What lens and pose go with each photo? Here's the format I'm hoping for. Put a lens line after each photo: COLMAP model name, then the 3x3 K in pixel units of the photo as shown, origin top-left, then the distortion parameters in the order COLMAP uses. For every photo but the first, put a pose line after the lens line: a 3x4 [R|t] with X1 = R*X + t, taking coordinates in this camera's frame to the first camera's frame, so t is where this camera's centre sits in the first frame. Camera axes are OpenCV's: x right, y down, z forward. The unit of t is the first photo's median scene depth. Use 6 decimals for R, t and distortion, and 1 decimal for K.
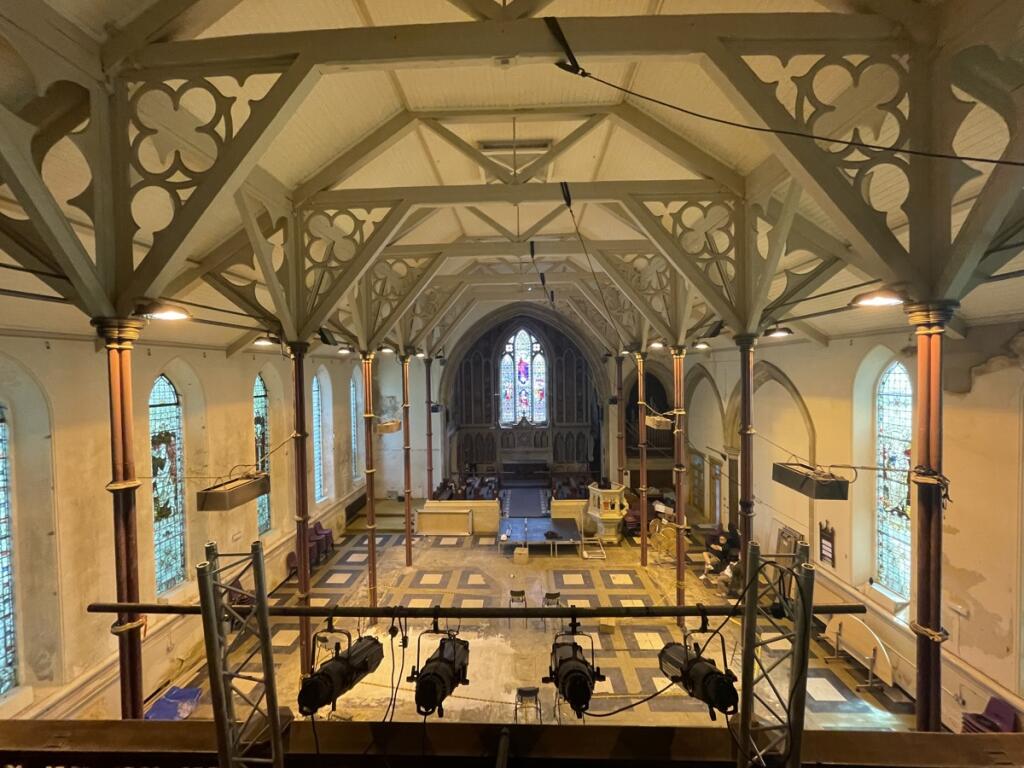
lens RADIAL K [[410.4, 0, 512.0], [0, 410.4, 384.0], [0, 0, 1]] dist [0.001064, -0.002089]
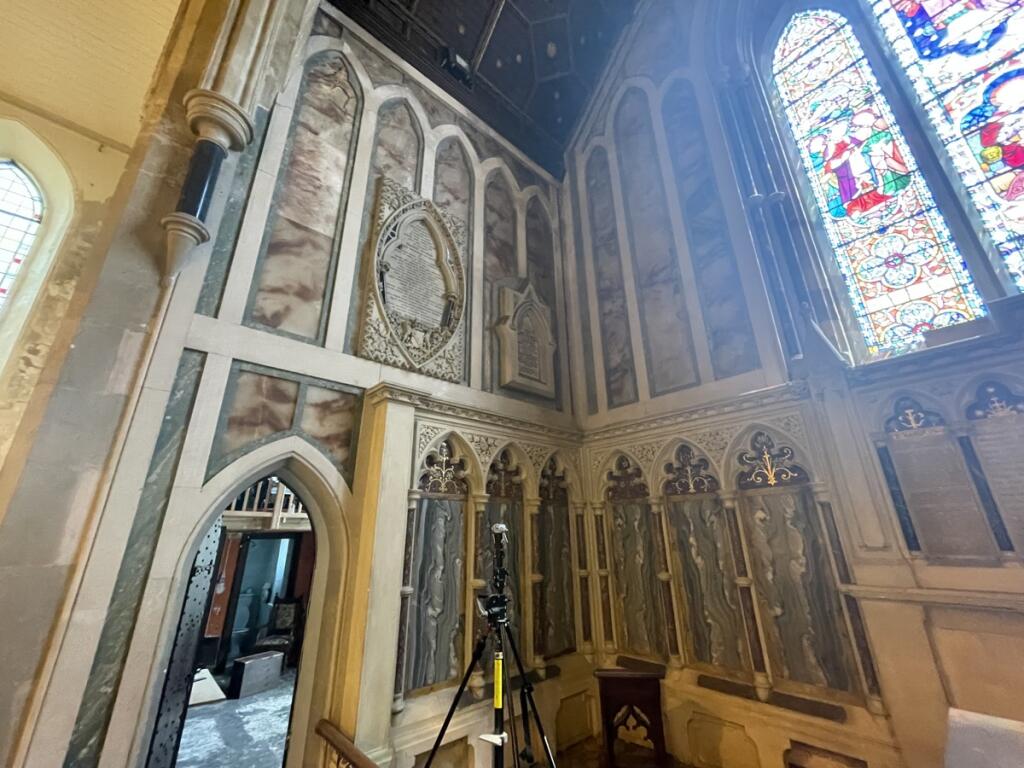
lens RADIAL K [[410.4, 0, 512.0], [0, 410.4, 384.0], [0, 0, 1]] dist [0.001064, -0.002089]
pose [[0.687907, -0.245564, -0.682995, -0.014131], [-0.020221, 0.934176, -0.356240, 0.150918], [0.725517, 0.258871, 0.637660, 0.837862]]
